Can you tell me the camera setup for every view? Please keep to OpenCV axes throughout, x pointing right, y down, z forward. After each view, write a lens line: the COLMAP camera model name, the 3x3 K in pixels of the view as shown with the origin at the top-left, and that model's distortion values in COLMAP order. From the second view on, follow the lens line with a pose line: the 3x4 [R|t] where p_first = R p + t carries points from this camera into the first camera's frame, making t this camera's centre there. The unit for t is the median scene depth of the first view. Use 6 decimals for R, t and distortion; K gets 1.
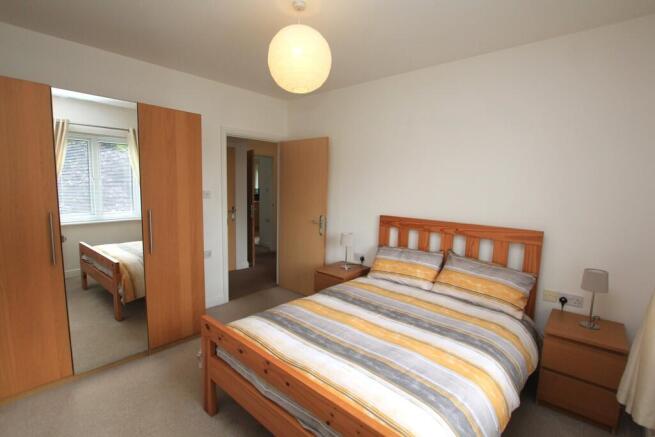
lens RADIAL K [[308.1, 0, 319.7], [0, 308.1, 218.4], [0, 0, 1]] dist [-0.004282, -0.000559]
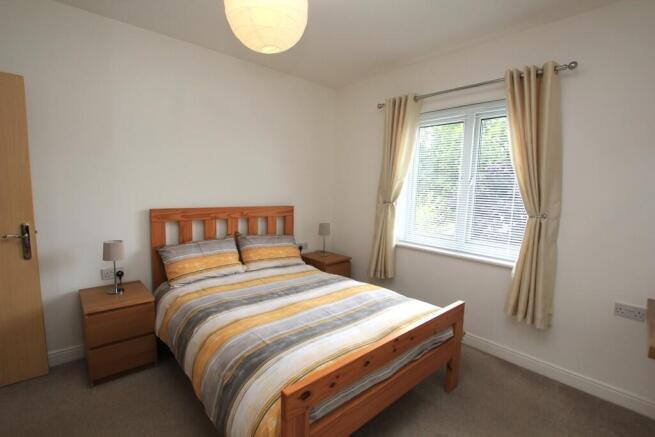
lens RADIAL K [[308.1, 0, 319.7], [0, 308.1, 218.4], [0, 0, 1]] dist [-0.004282, -0.000559]
pose [[0.096764, -0.126174, 0.987277, -0.754877], [0.075467, 0.990007, 0.119127, -0.068027], [-0.992442, 0.062980, 0.105319, 0.699973]]
